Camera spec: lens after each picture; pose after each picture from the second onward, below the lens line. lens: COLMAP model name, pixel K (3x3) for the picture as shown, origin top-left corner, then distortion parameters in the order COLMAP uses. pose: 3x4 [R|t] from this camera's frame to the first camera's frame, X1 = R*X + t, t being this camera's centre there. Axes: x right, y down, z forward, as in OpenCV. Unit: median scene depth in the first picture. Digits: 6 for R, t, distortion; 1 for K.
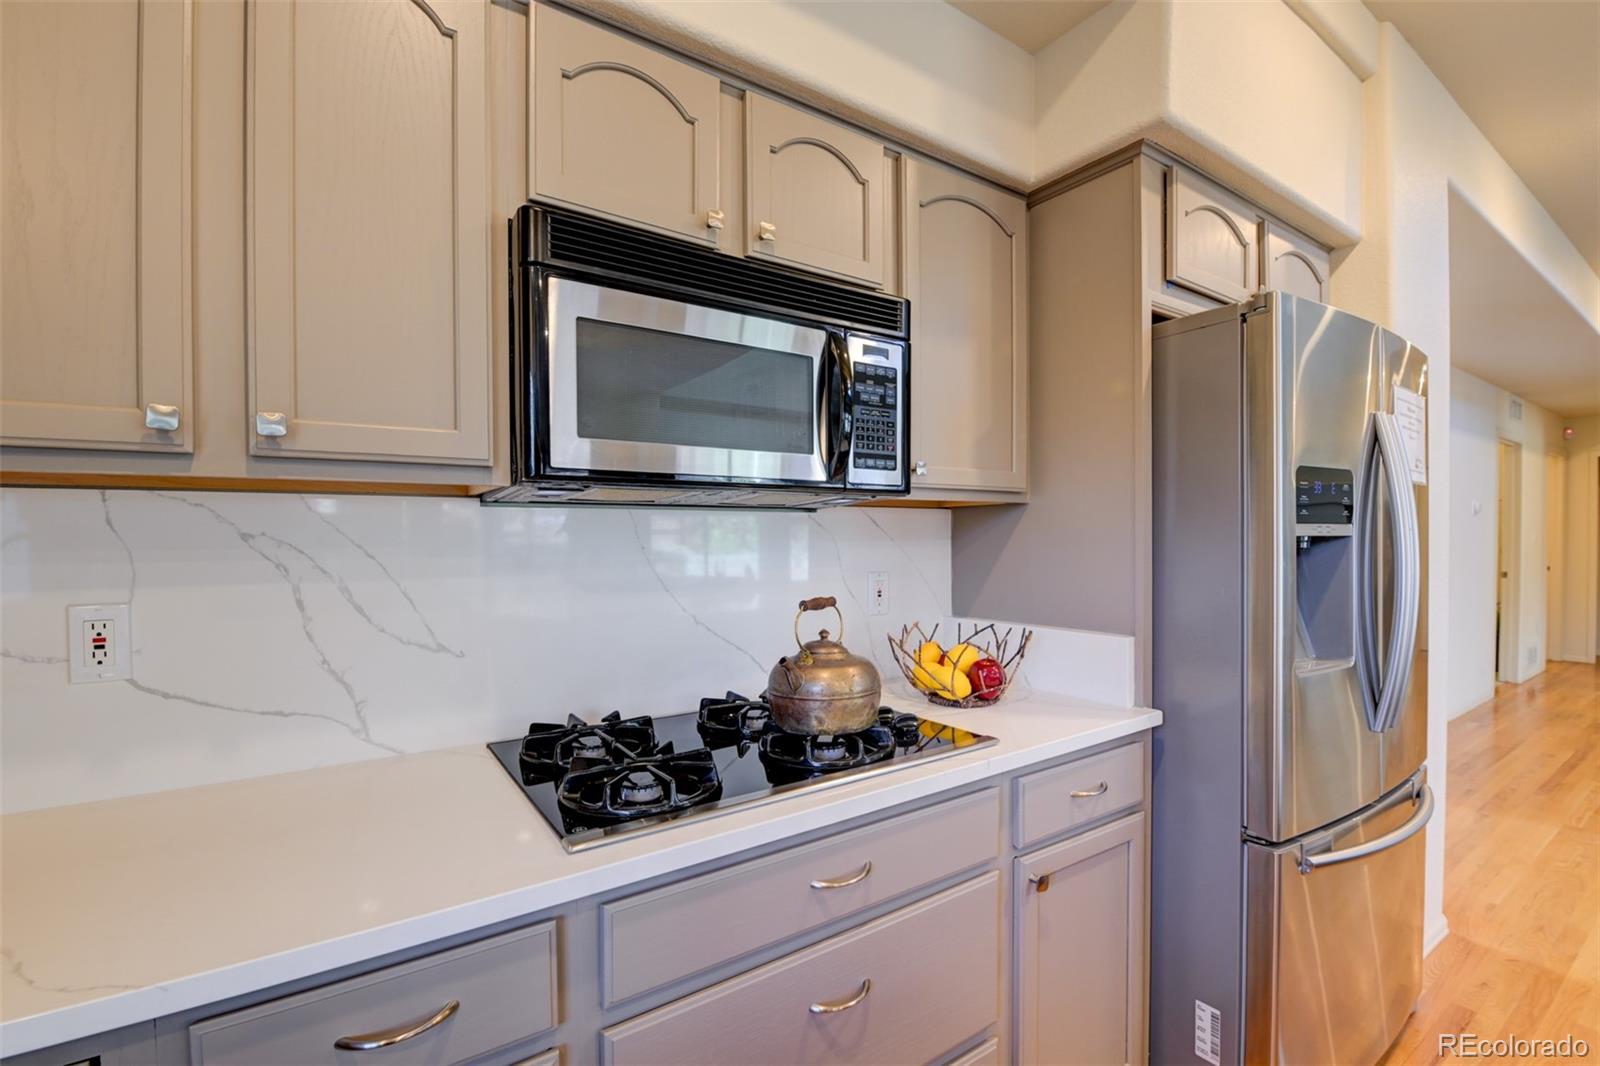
lens RADIAL K [[719.6, 0, 799.7], [0, 719.6, 556.2], [0, 0, 1]] dist [-0.012664, -0.004551]
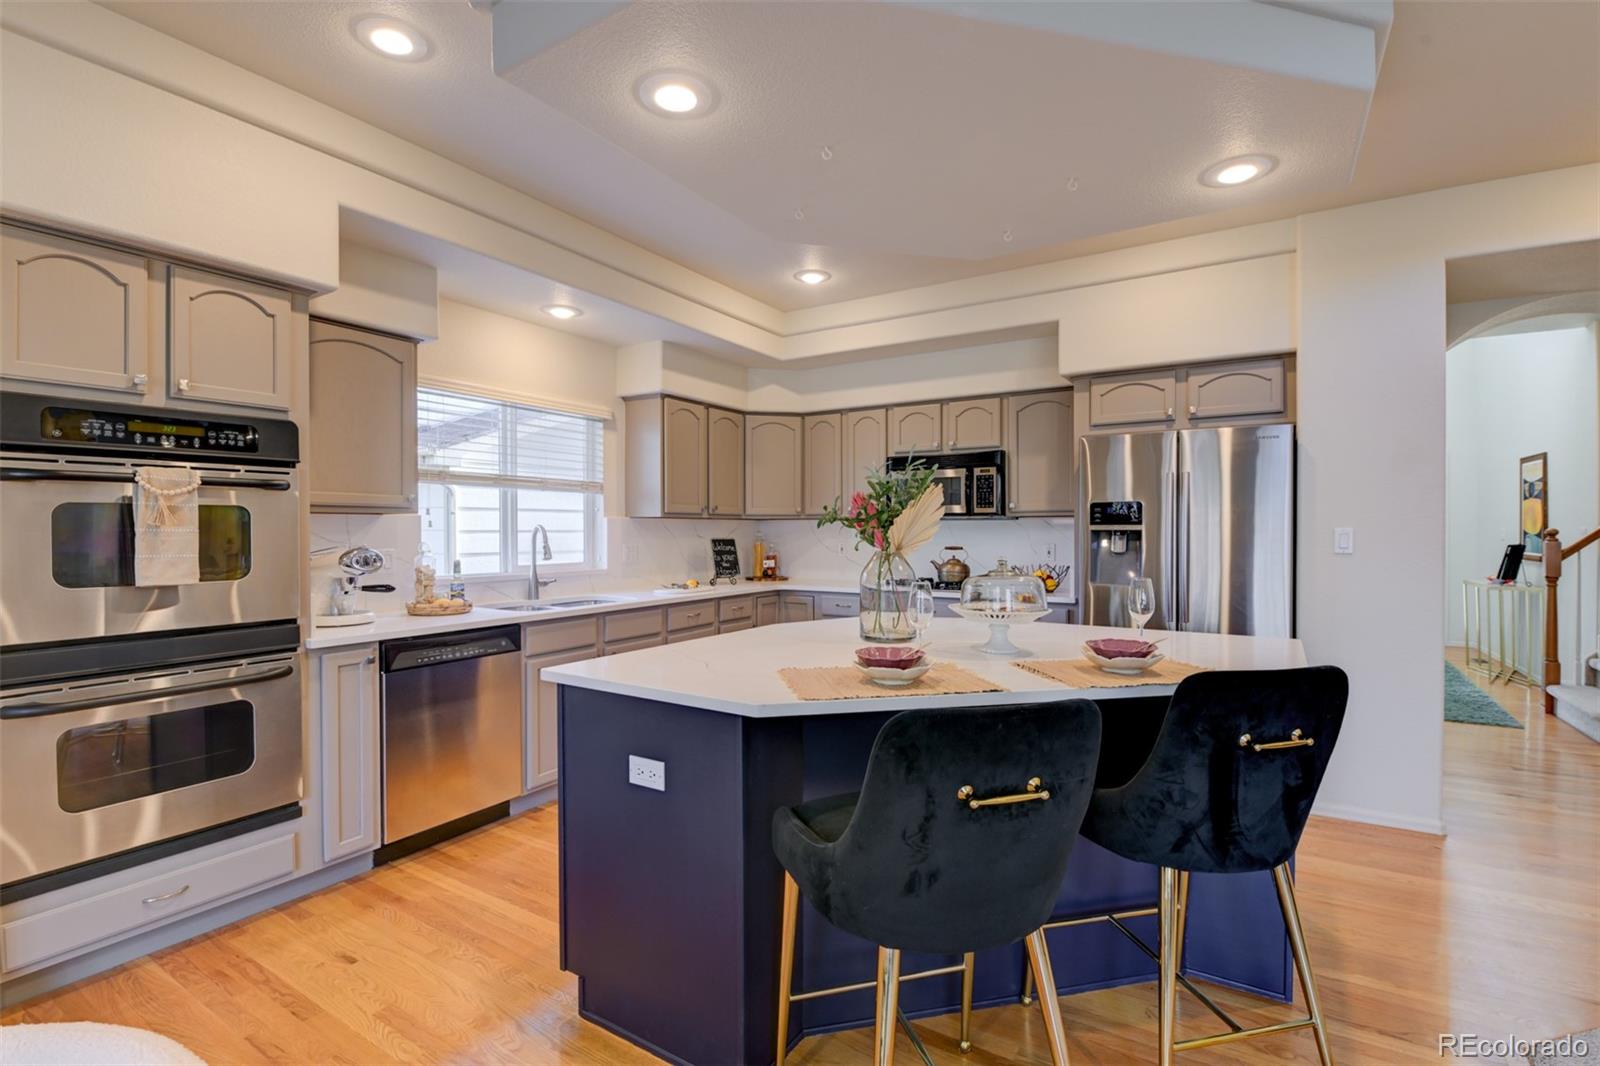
lens RADIAL K [[719.6, 0, 800.2], [0, 719.6, 537.0], [0, 0, 1]] dist [-0.012664, -0.004551]
pose [[0.410134, 0.015564, -0.911893, 3.434670], [-0.019780, 0.999771, 0.008167, -0.005412], [0.911811, 0.014688, 0.410348, -1.332834]]
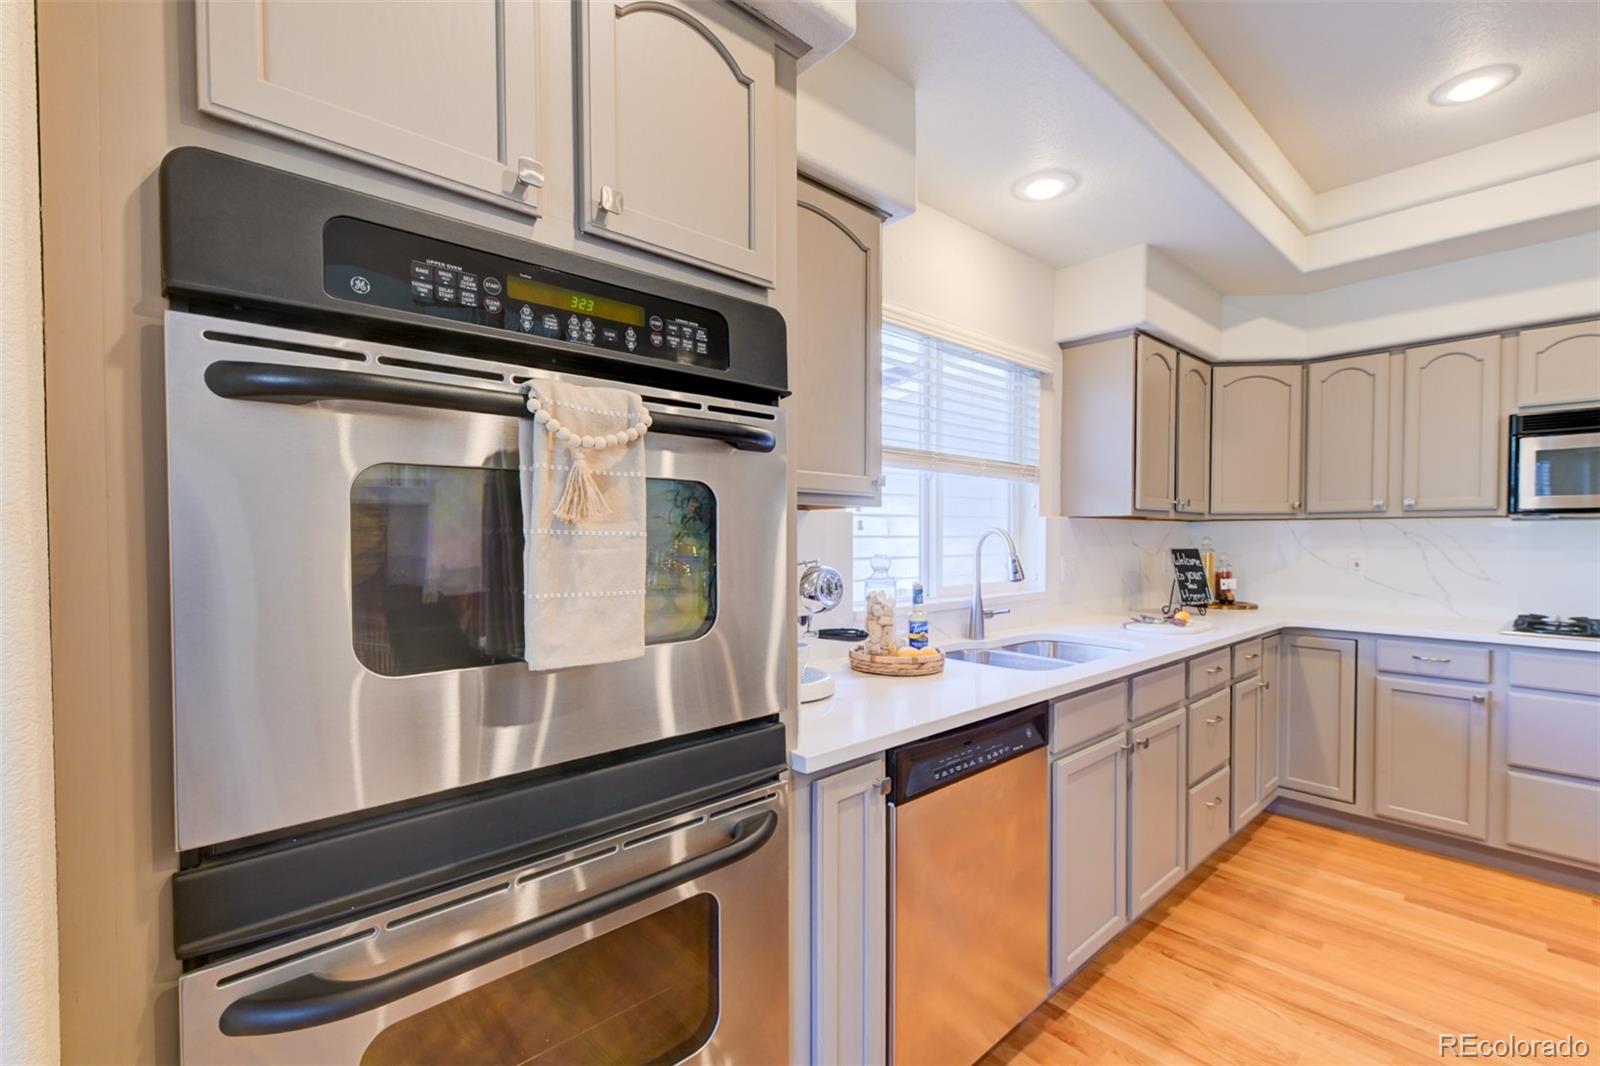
lens RADIAL K [[688.3, 0, 808.1], [0, 688.3, 547.7], [0, 0, 1]] dist [0.009506, -0.001012]
pose [[0.150181, 0.024114, -0.988364, 1.782842], [-0.020177, 0.999569, 0.021322, 0.021681], [0.988453, 0.016740, 0.150603, -1.980135]]
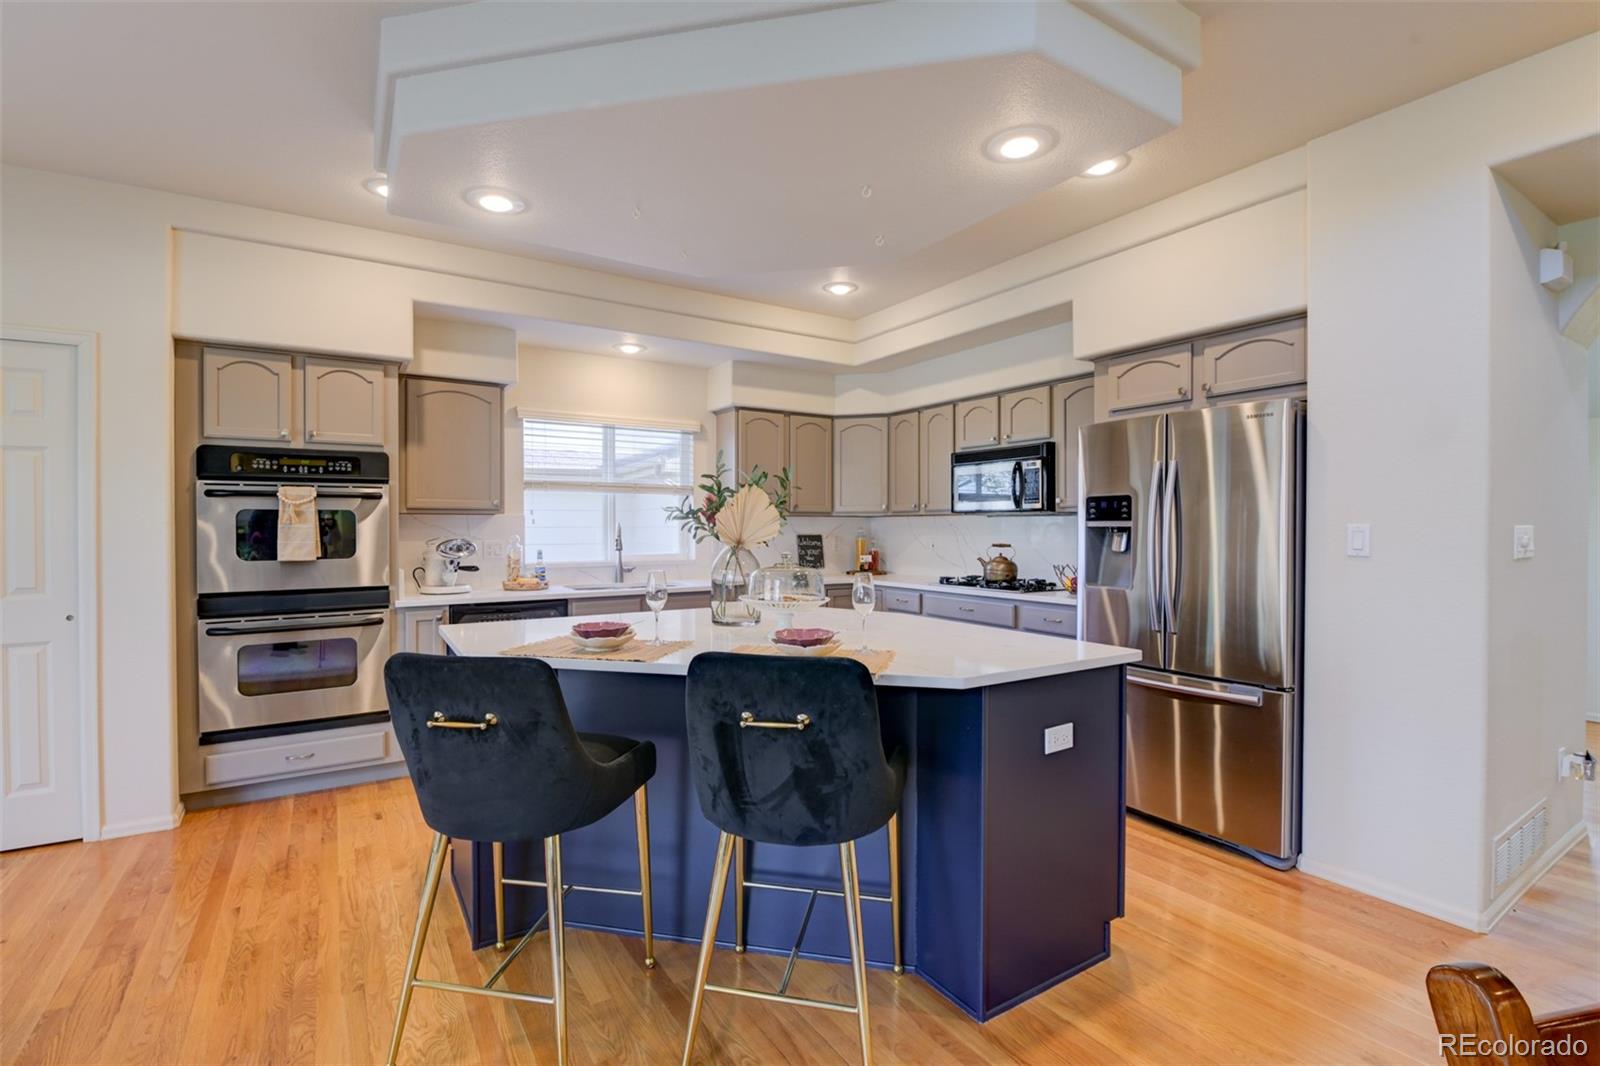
lens RADIAL K [[719.6, 0, 804.6], [0, 719.6, 531.2], [0, 0, 1]] dist [-0.012664, -0.004551]
pose [[-0.011674, 0.012596, -0.999853, 4.033290], [-0.019260, 0.999732, 0.012819, -0.033056], [0.999746, 0.019407, -0.011428, 0.124092]]
